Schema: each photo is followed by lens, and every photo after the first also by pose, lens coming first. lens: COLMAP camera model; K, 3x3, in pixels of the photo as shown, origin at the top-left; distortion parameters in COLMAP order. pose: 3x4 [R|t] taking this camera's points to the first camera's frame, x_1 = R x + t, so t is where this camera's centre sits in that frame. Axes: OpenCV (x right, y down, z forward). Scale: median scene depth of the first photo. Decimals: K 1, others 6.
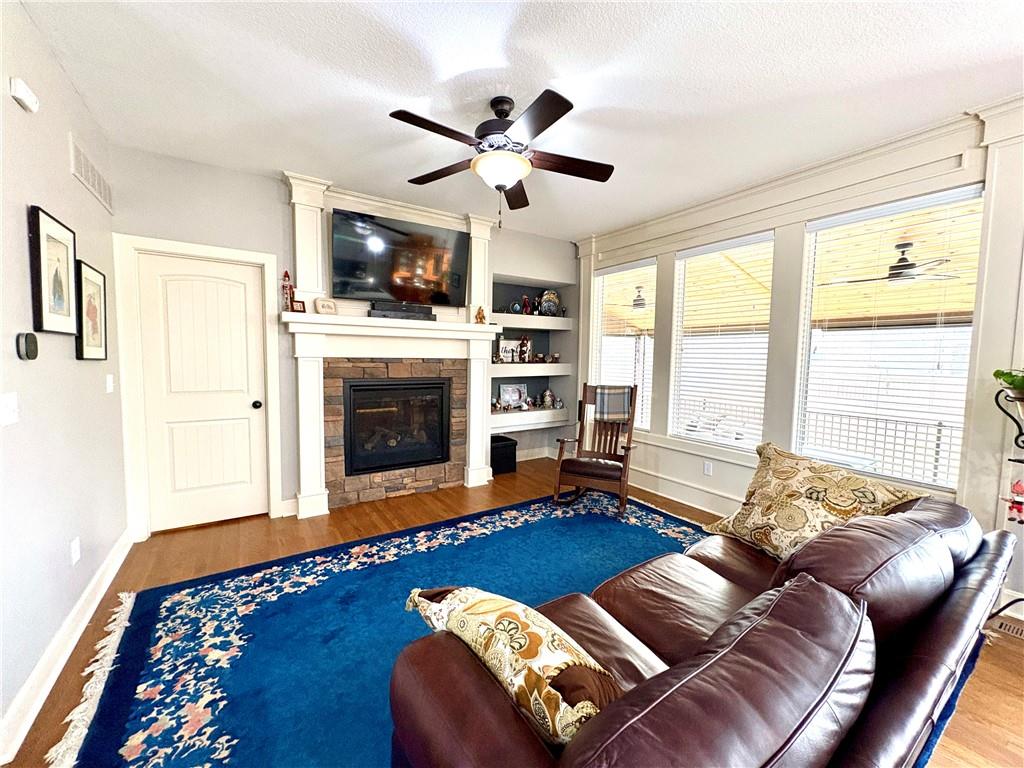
lens RADIAL K [[409.4, 0, 513.8], [0, 409.4, 383.0], [0, 0, 1]] dist [-0.000614, 0.000650]
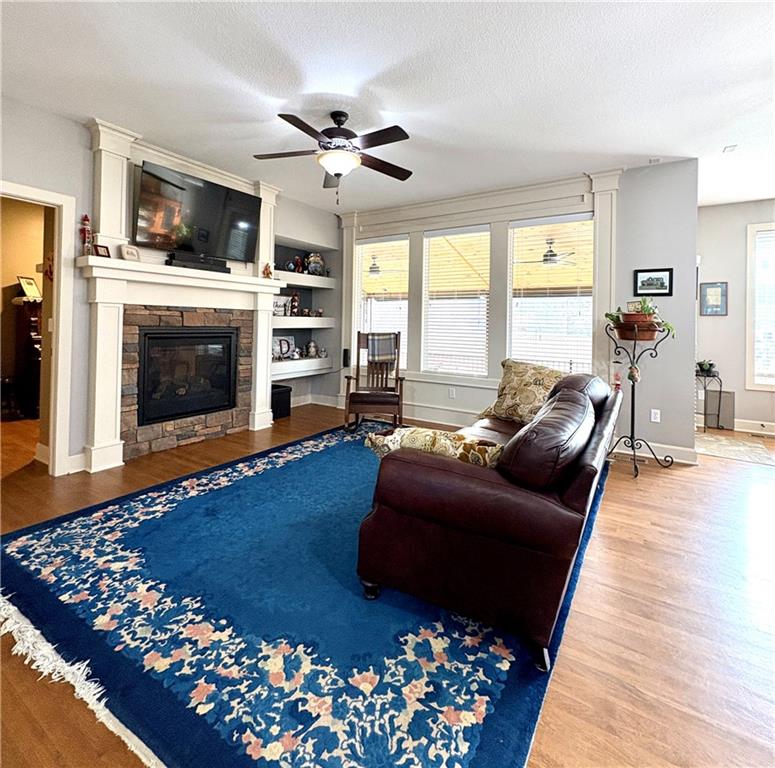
lens RADIAL K [[407.3, 0, 398.6], [0, 407.3, 319.2], [0, 0, 1]] dist [0.002903, 0.000203]
pose [[0.909704, 0.004722, 0.415231, -0.260540], [0.024604, 0.997566, -0.065249, 0.054426], [-0.414528, 0.069573, 0.907373, -0.167926]]
